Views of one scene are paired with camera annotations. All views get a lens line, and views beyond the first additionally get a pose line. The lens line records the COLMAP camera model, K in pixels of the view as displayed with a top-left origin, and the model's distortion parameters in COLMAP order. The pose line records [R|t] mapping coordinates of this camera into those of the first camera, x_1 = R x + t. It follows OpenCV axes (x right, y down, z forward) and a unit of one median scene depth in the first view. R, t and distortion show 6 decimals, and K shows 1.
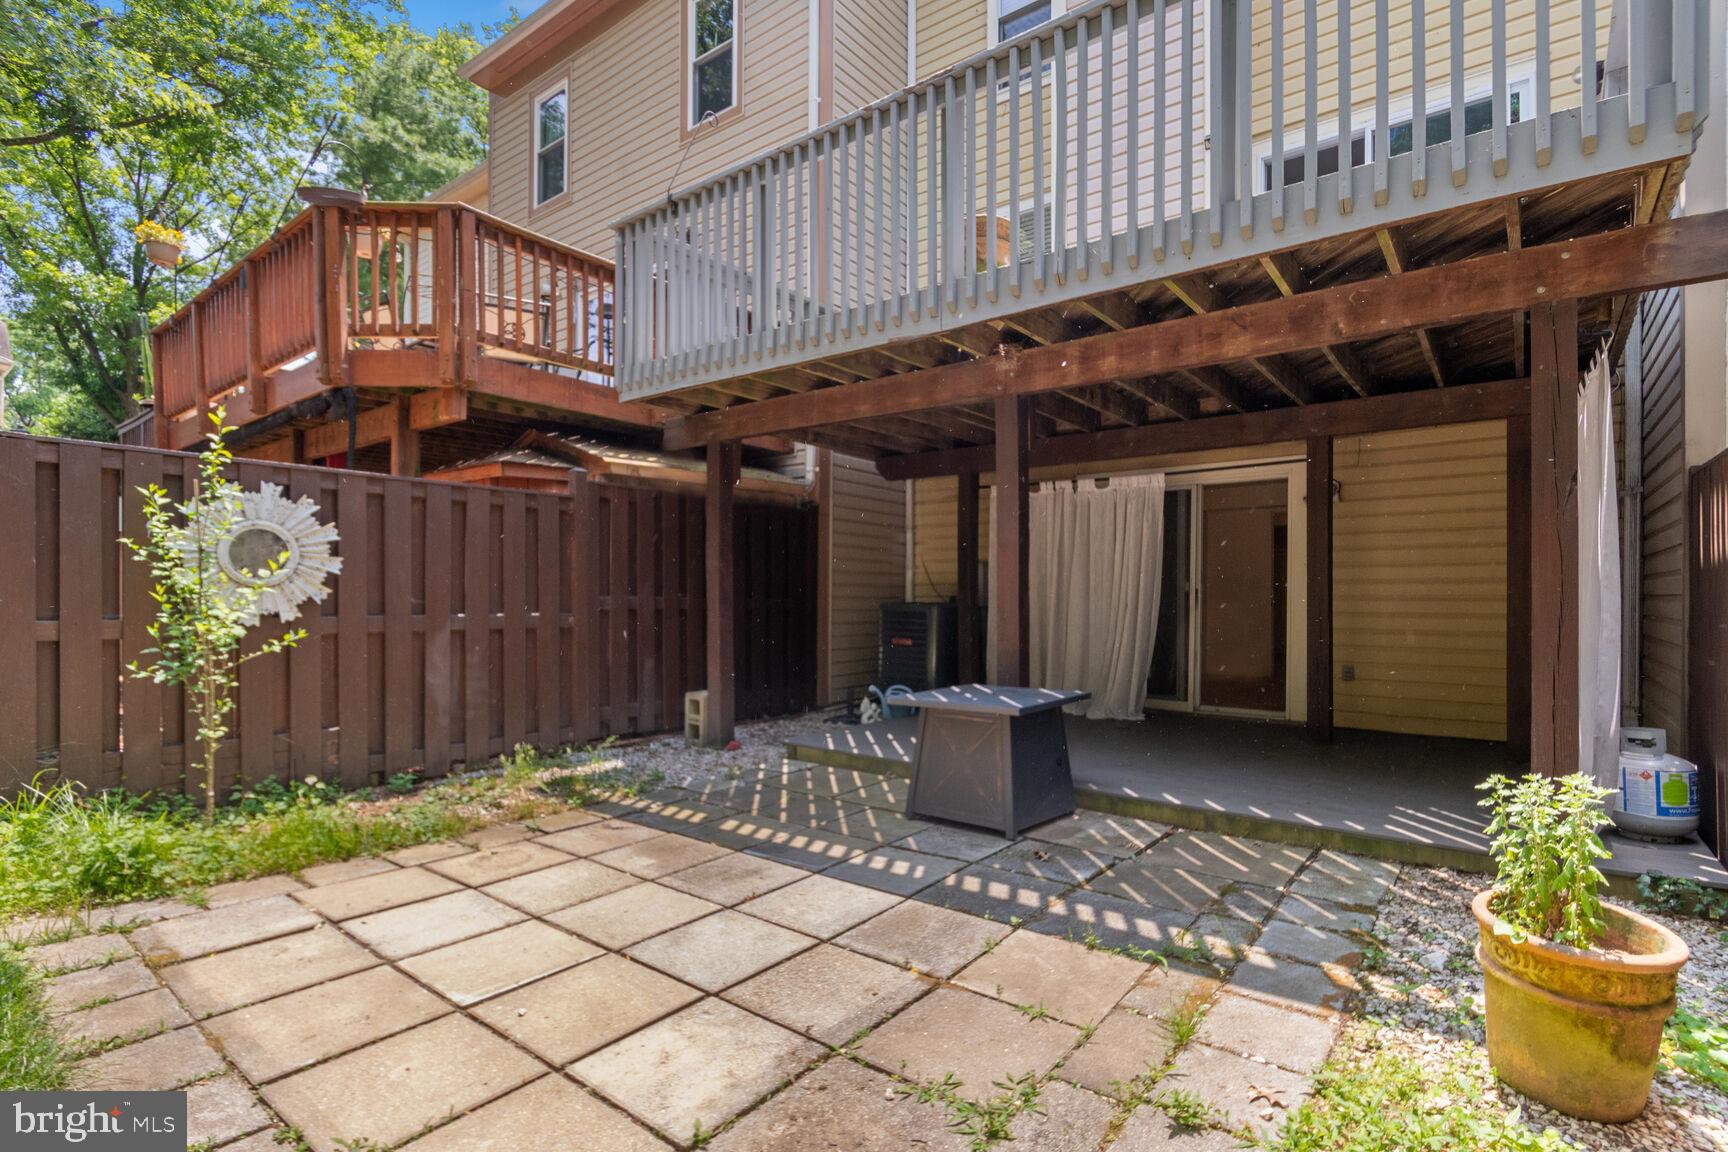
lens RADIAL K [[834.7, 0, 862.0], [0, 834.7, 618.1], [0, 0, 1]] dist [-0.015941, -0.000139]
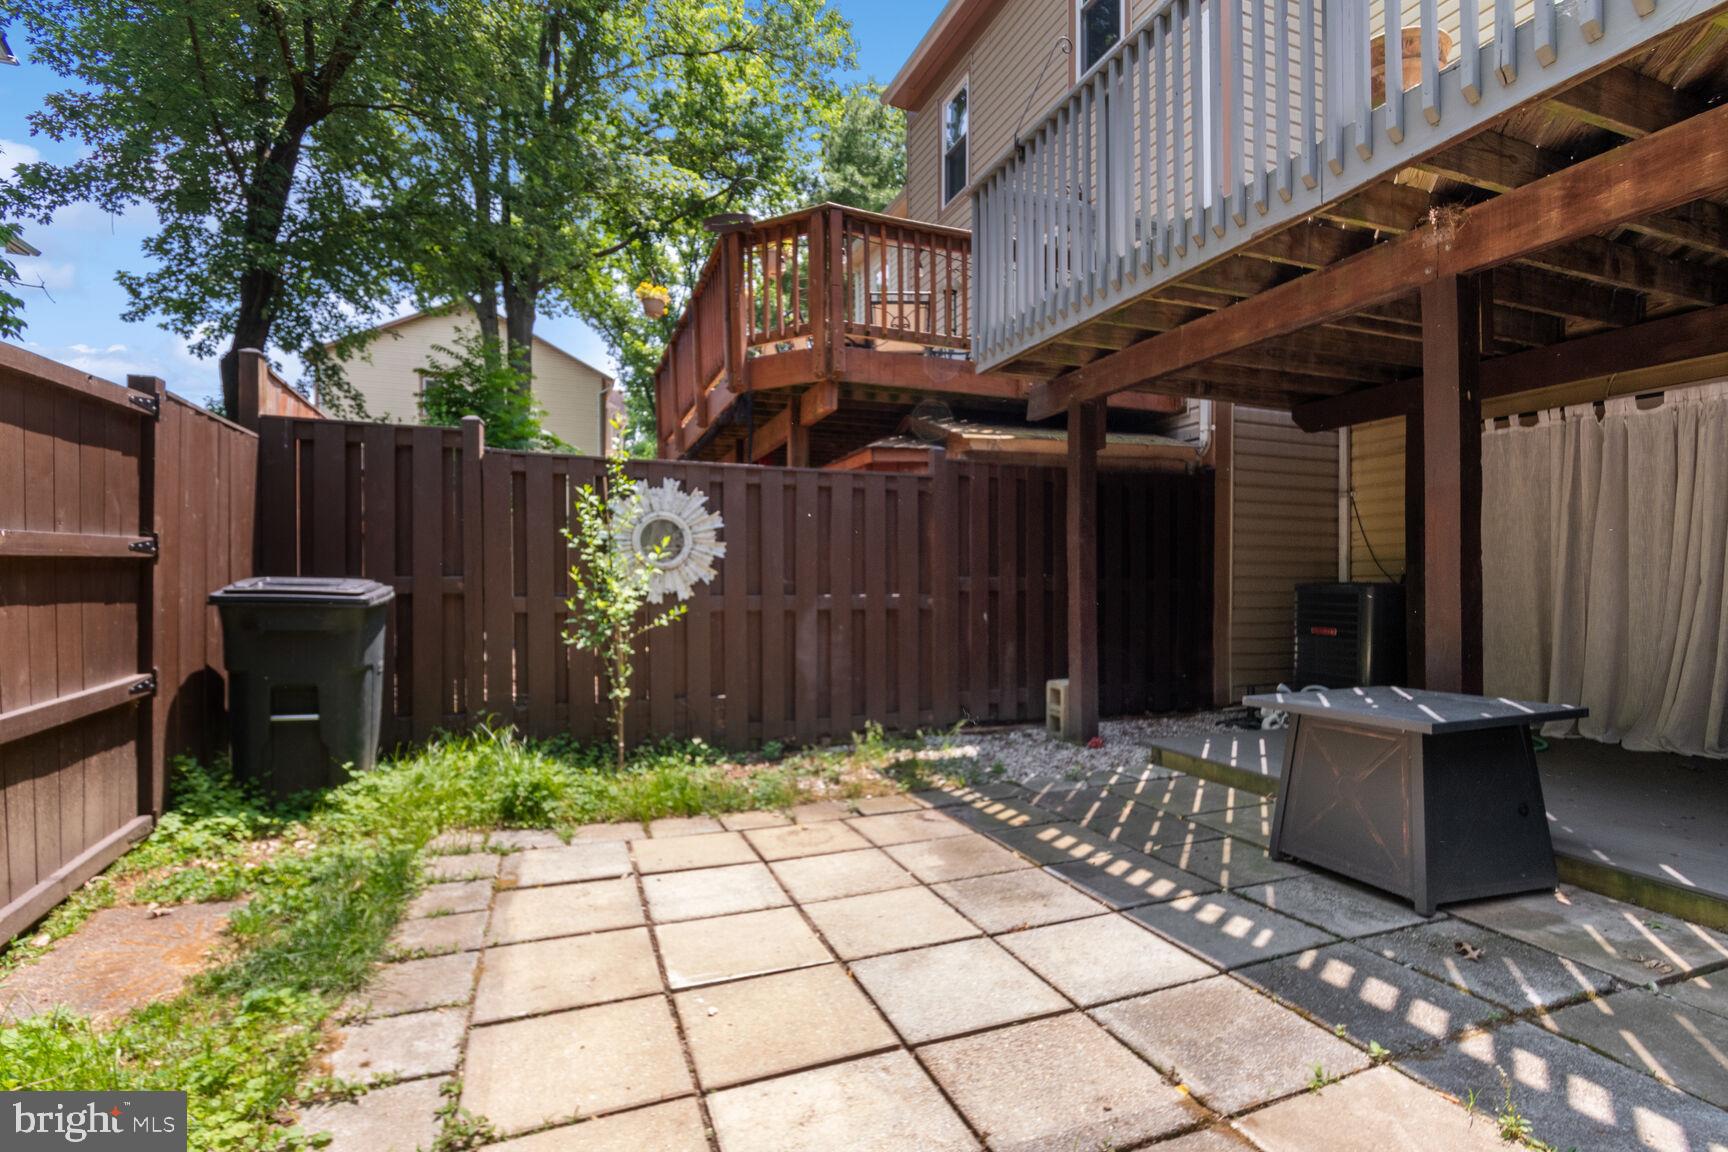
lens RADIAL K [[821.5, 0, 874.7], [0, 821.5, 601.2], [0, 0, 1]] dist [-0.002391, -0.000267]
pose [[0.865520, 0.002921, -0.500866, 0.106640], [-0.008354, 0.999928, -0.008603, 0.014827], [0.500805, 0.011630, 0.865482, 0.160185]]
